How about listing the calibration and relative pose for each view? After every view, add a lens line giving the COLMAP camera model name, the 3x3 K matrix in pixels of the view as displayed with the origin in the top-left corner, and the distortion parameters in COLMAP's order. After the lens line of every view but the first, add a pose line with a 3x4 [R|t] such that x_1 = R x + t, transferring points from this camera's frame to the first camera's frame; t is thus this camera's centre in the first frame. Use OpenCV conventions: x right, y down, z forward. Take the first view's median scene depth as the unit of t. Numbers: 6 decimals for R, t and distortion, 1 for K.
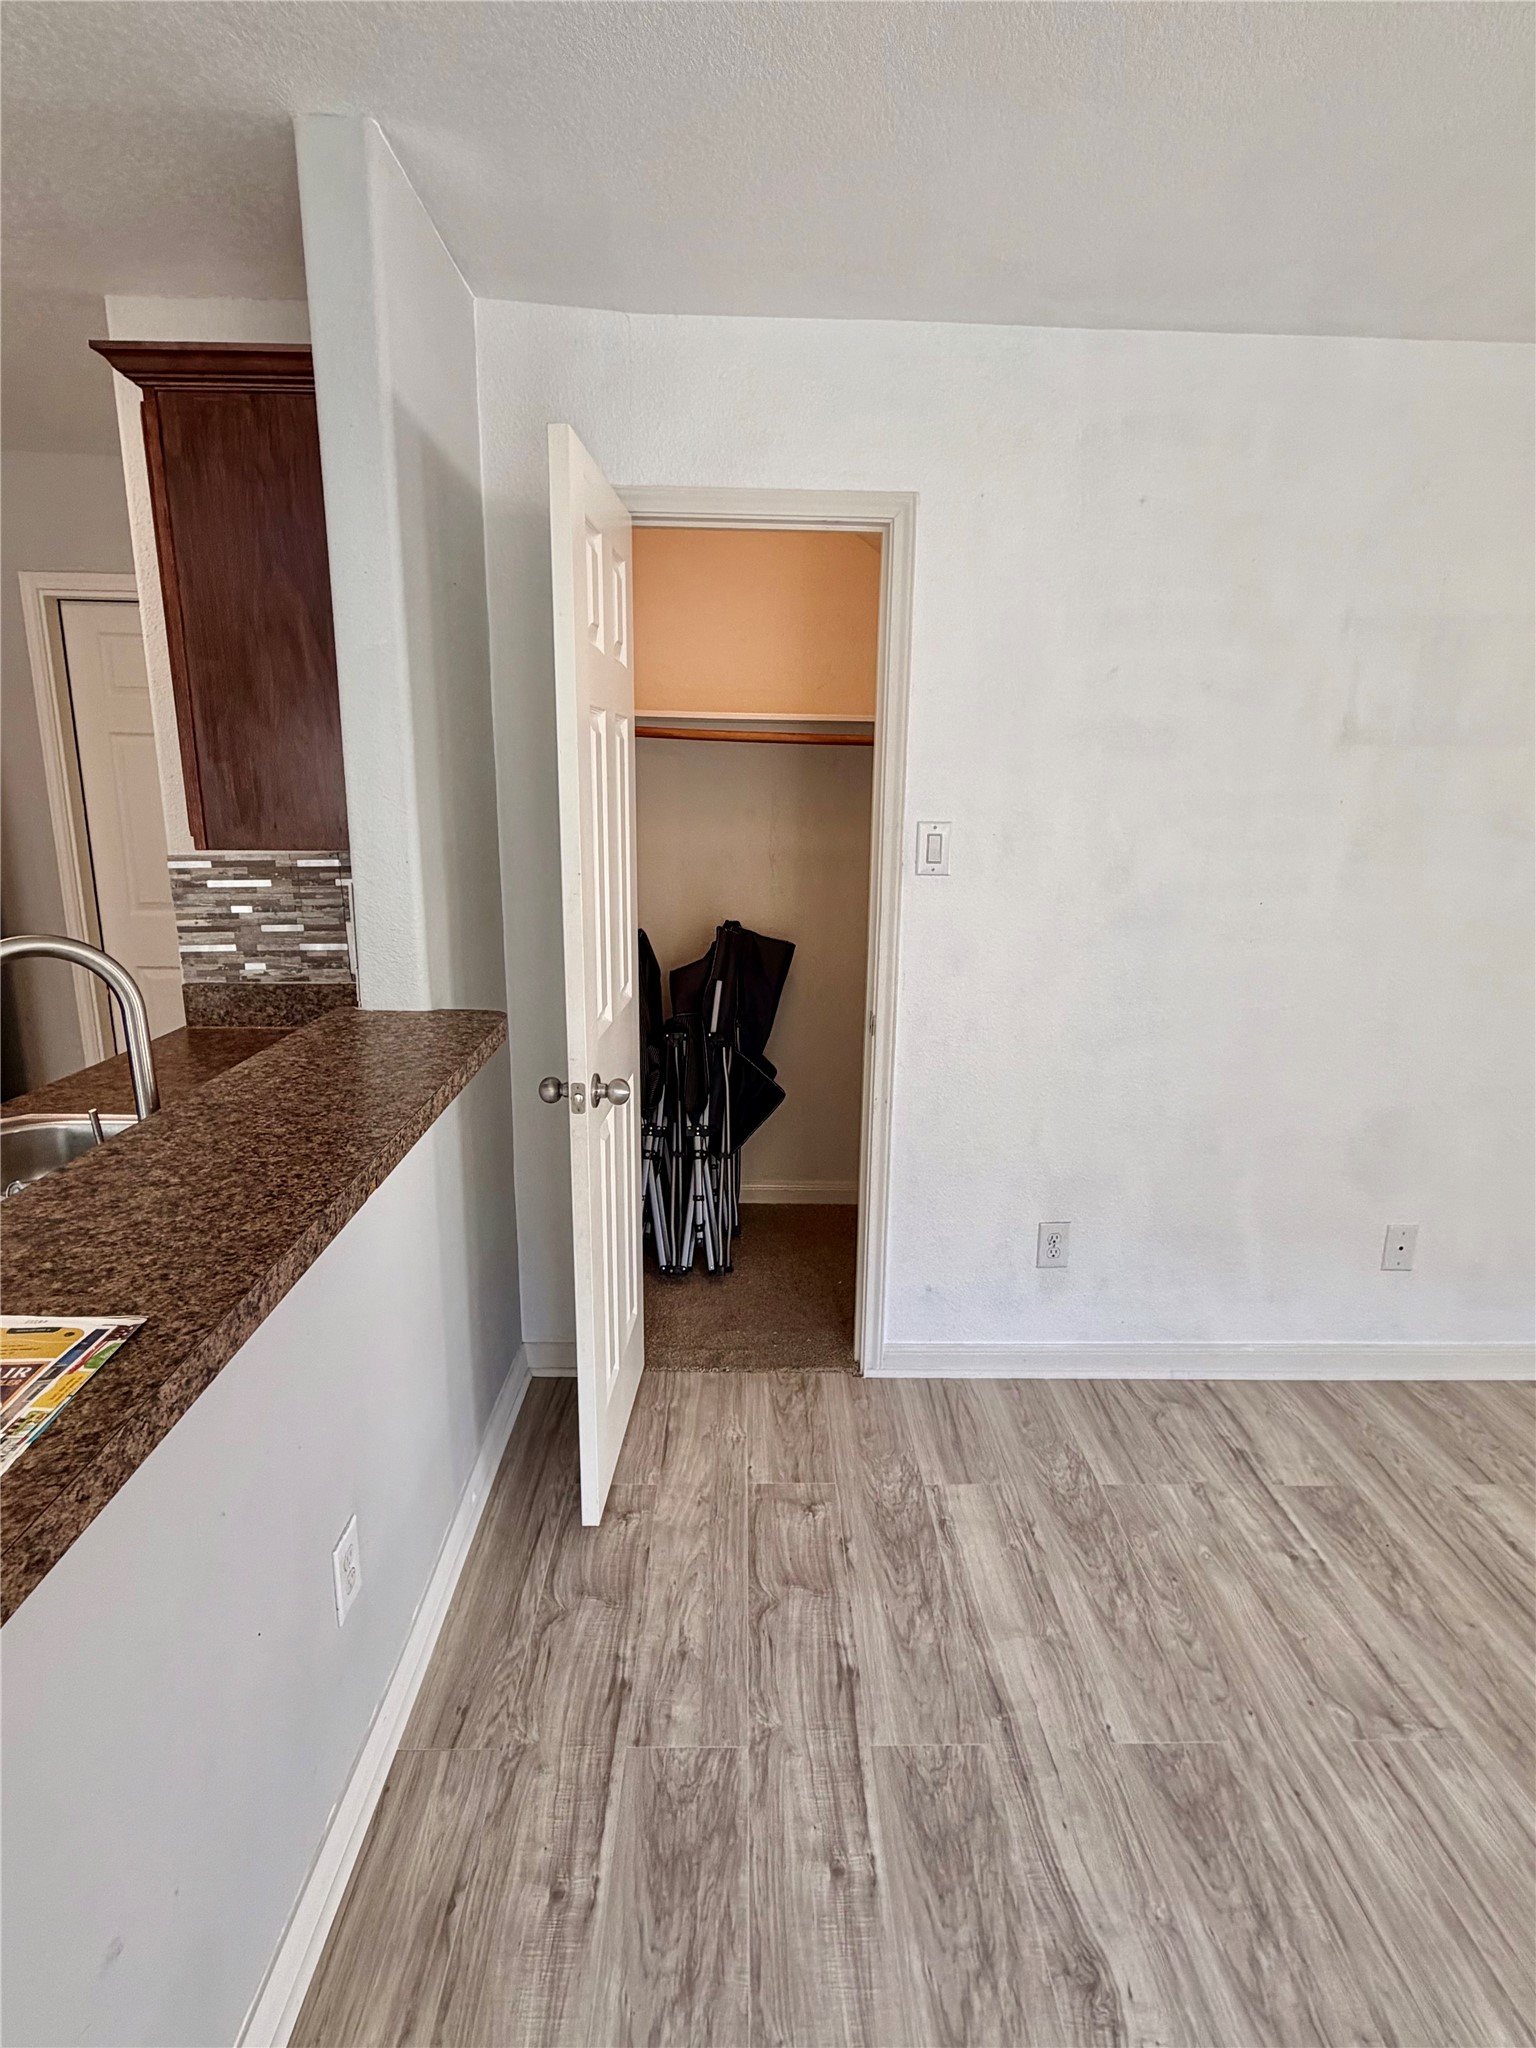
lens RADIAL K [[1051.9, 0, 770.3], [0, 1051.9, 1023.3], [0, 0, 1]] dist [0.000685, 0.000857]
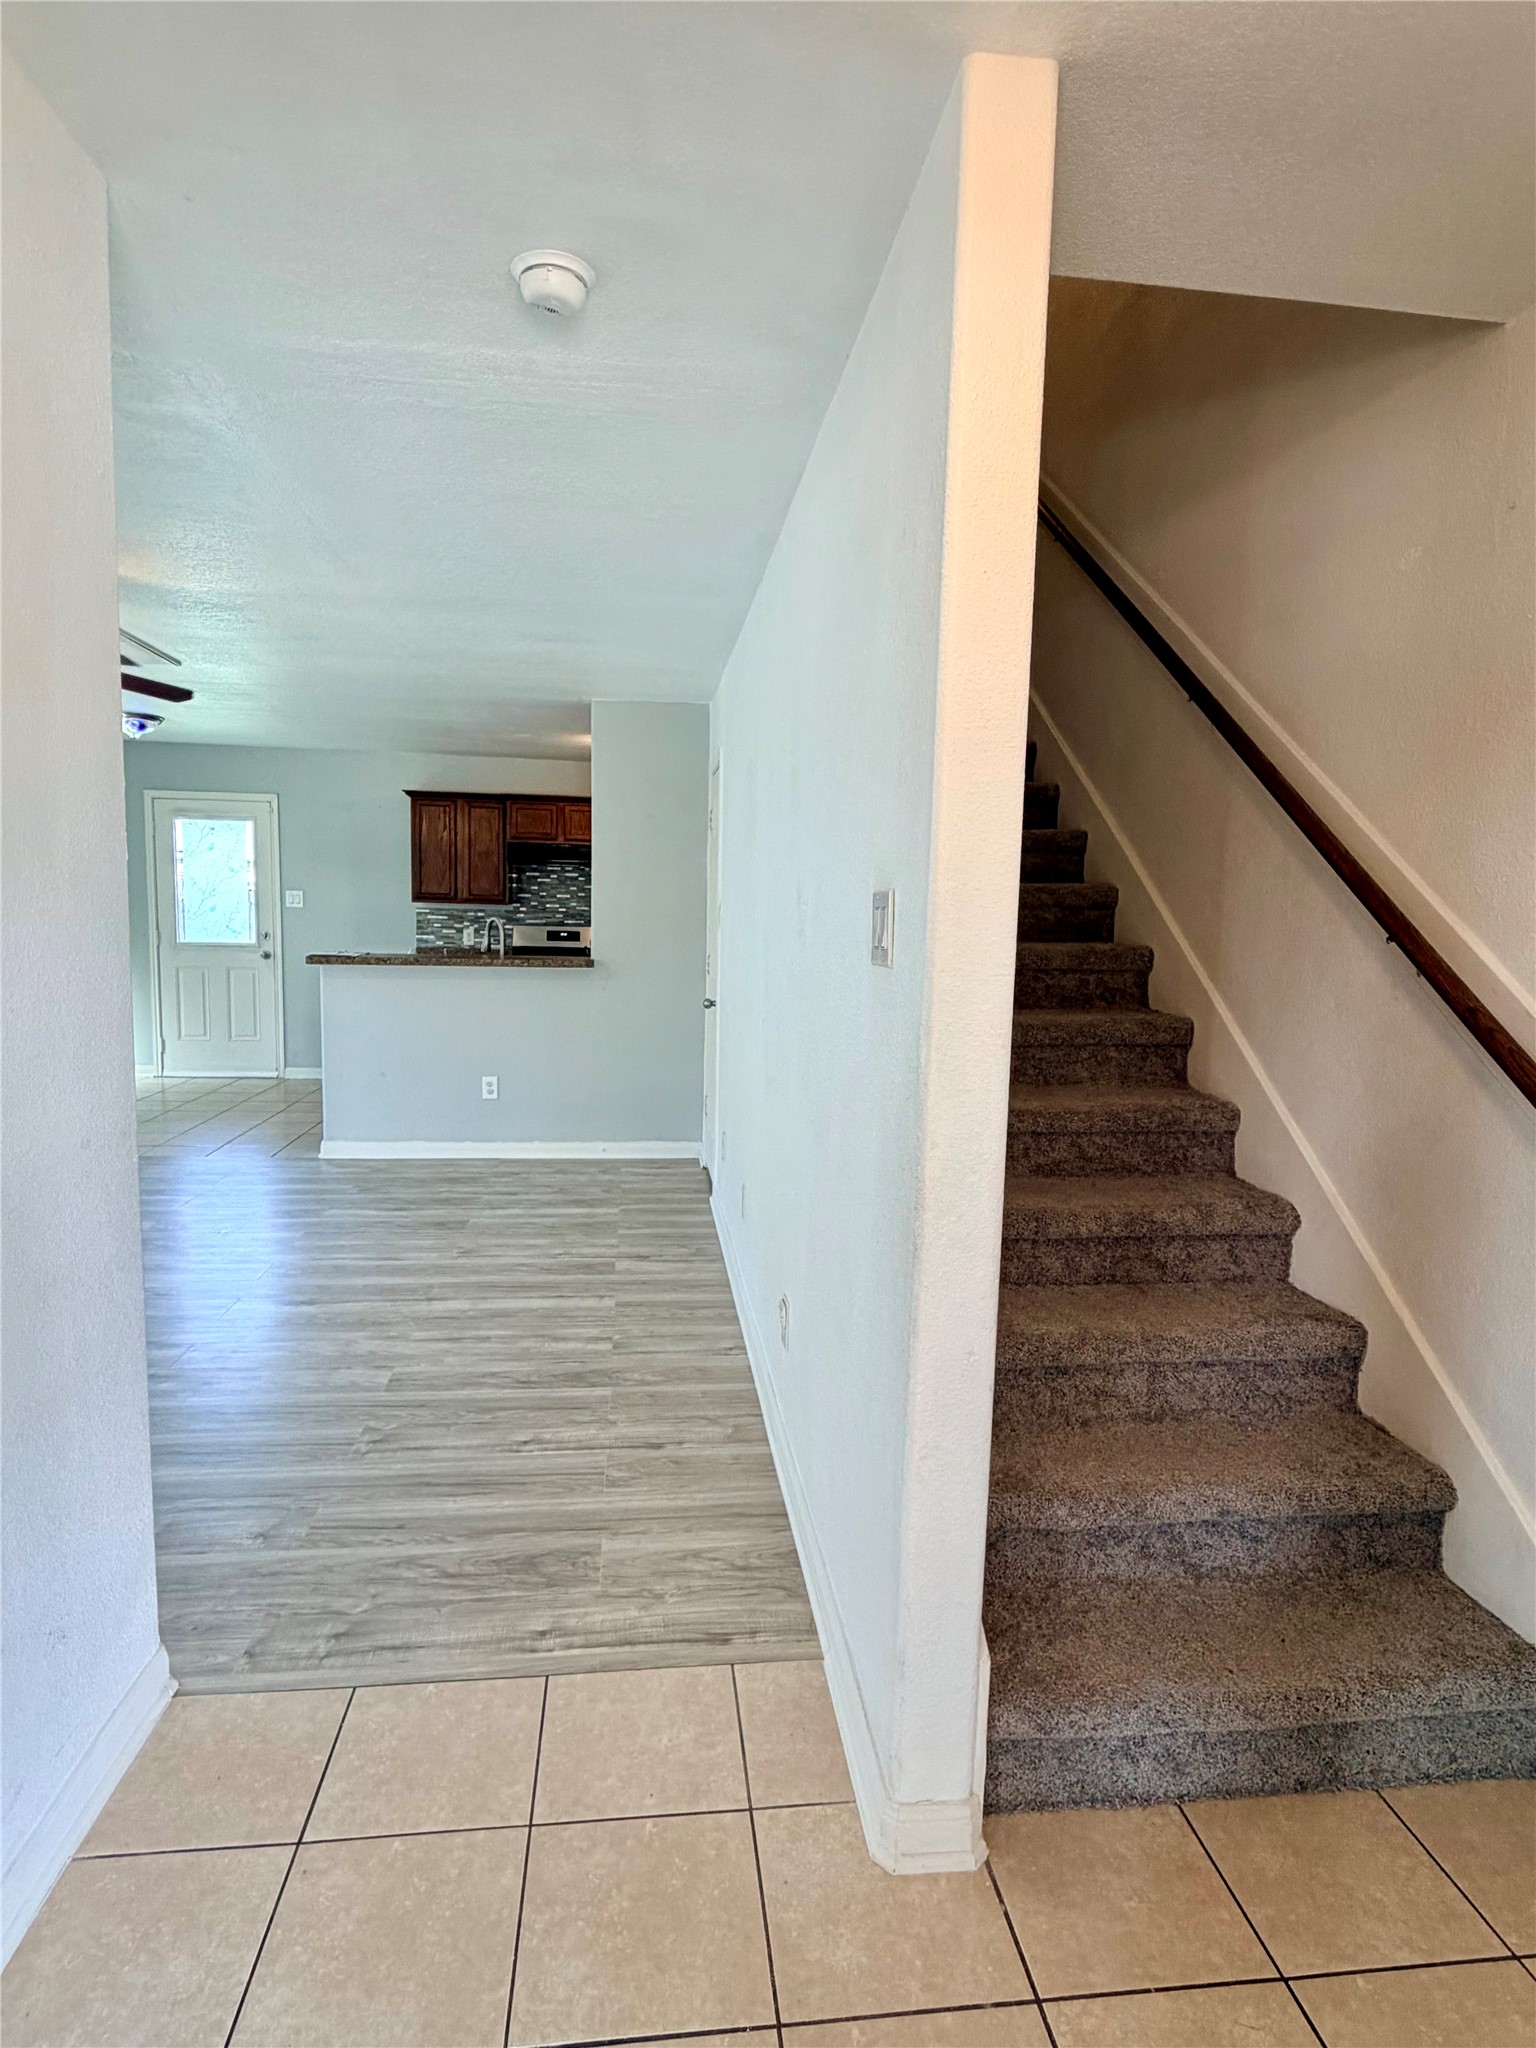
lens RADIAL K [[1051.9, 0, 760.4], [0, 1051.9, 1024.6], [0, 0, 1]] dist [0.000685, 0.000857]
pose [[0.106322, 0.099733, -0.989317, 2.112214], [-0.244518, 0.967027, 0.071207, -0.127851], [0.963798, 0.234335, 0.127202, 0.864060]]
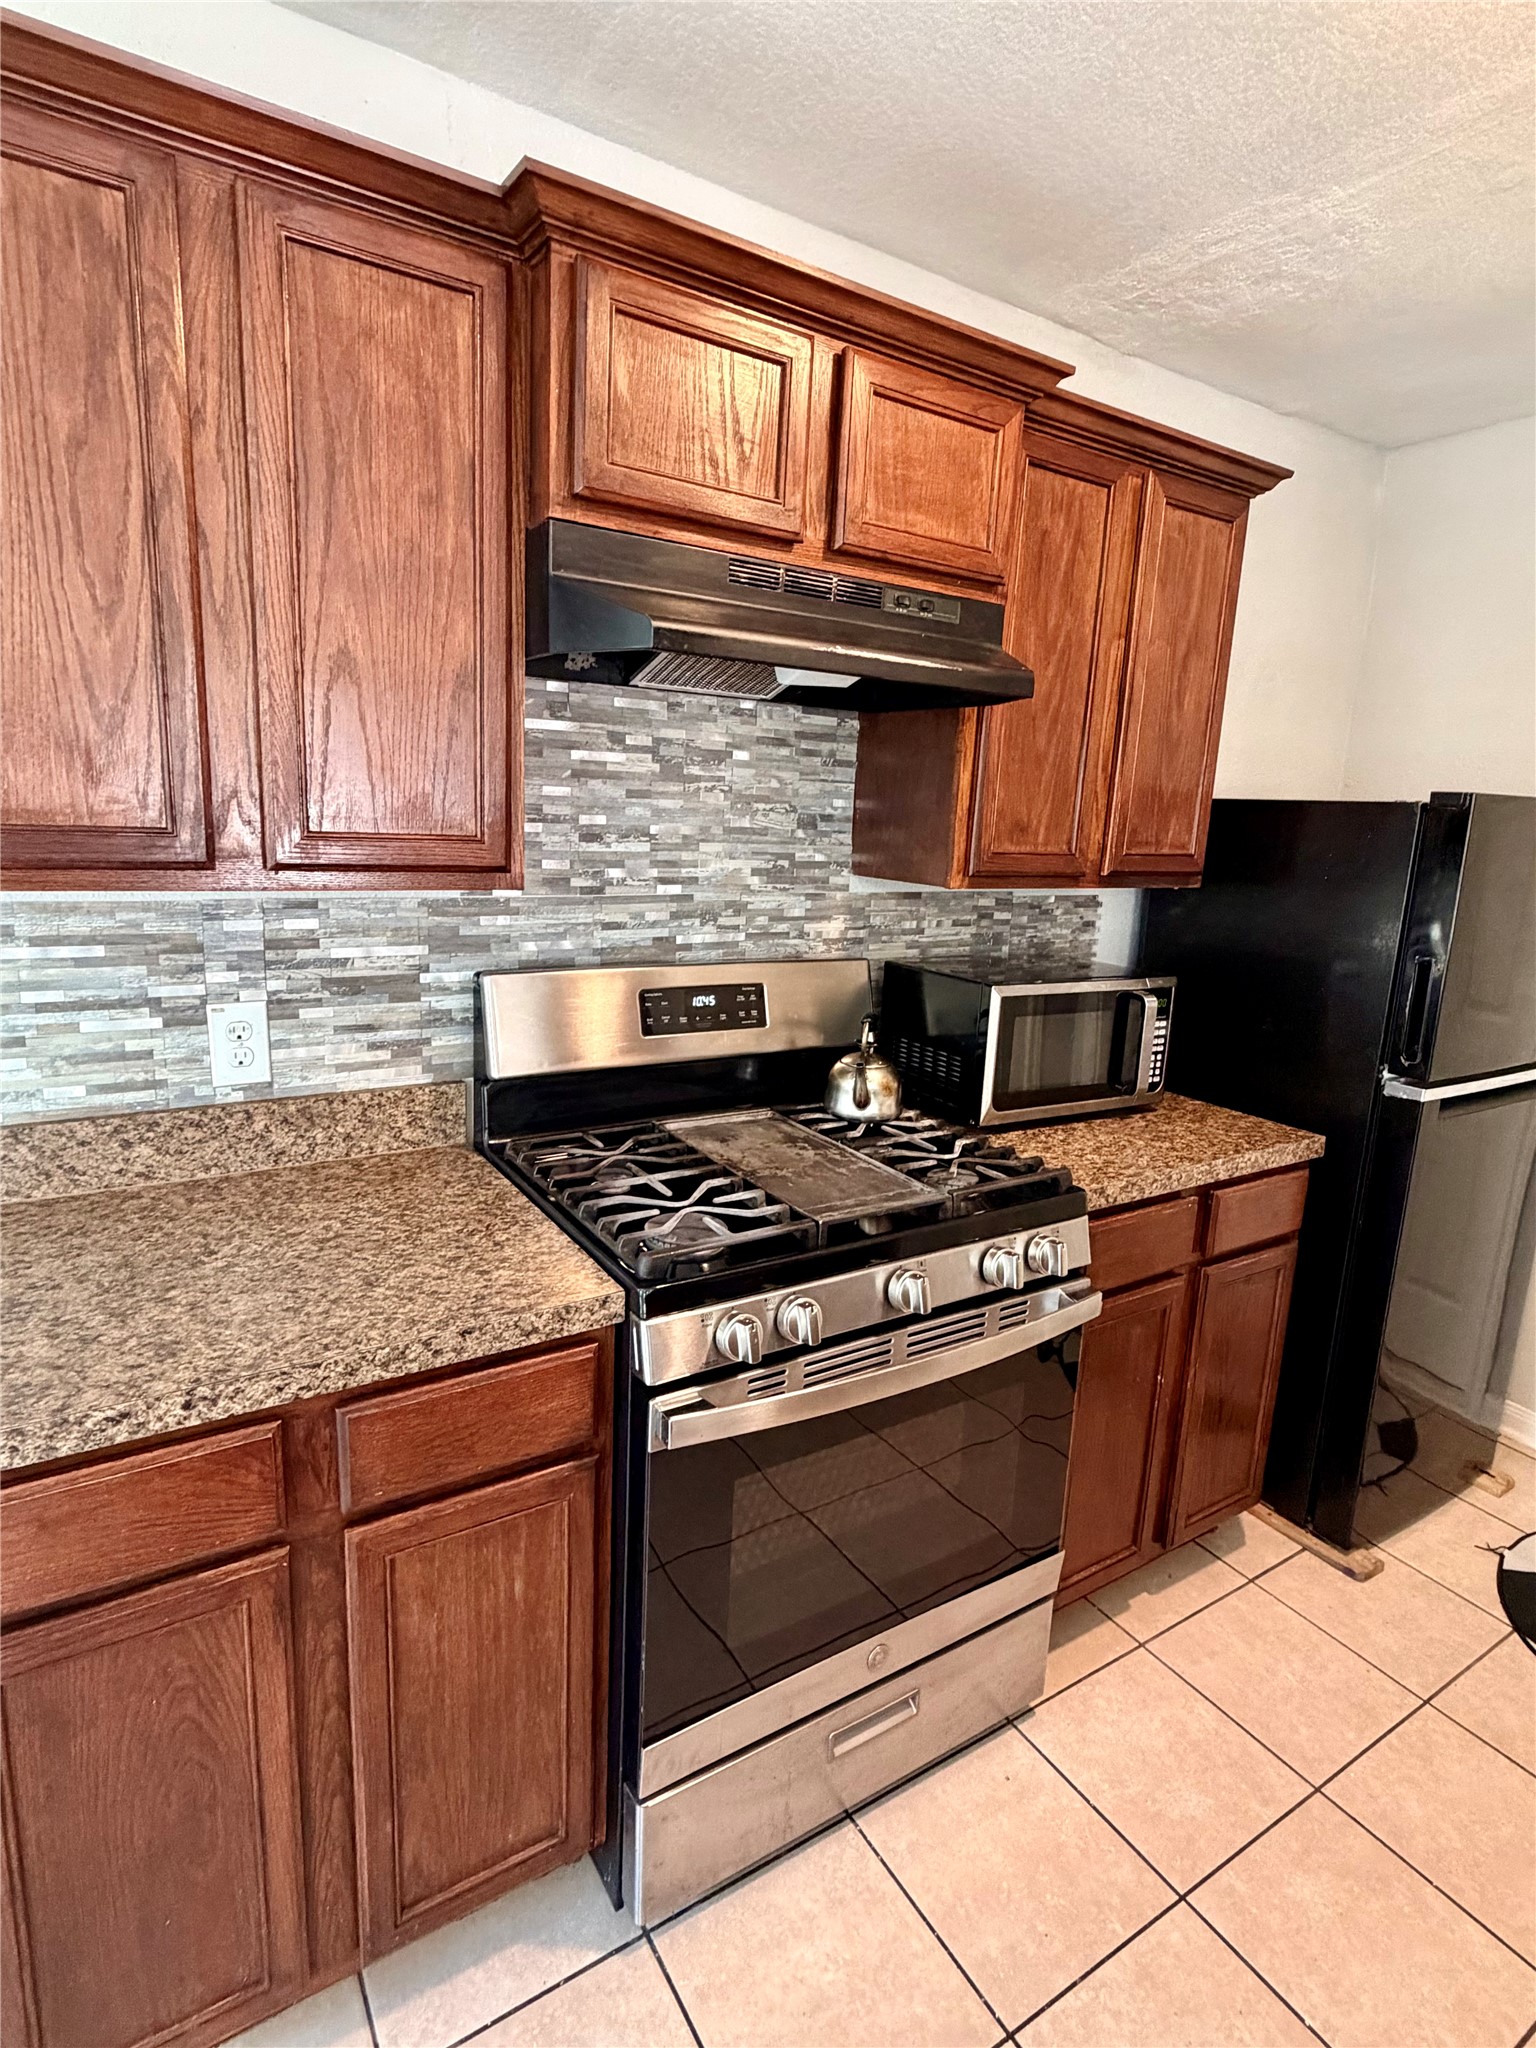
lens RADIAL K [[1051.9, 0, 772.1], [0, 1051.9, 1020.3], [0, 0, 1]] dist [0.000685, 0.000857]
pose [[0.515673, 0.177282, -0.838244, -0.610003], [-0.223054, 0.972401, 0.068436, -0.063860], [0.827241, 0.151683, 0.540984, 0.250735]]
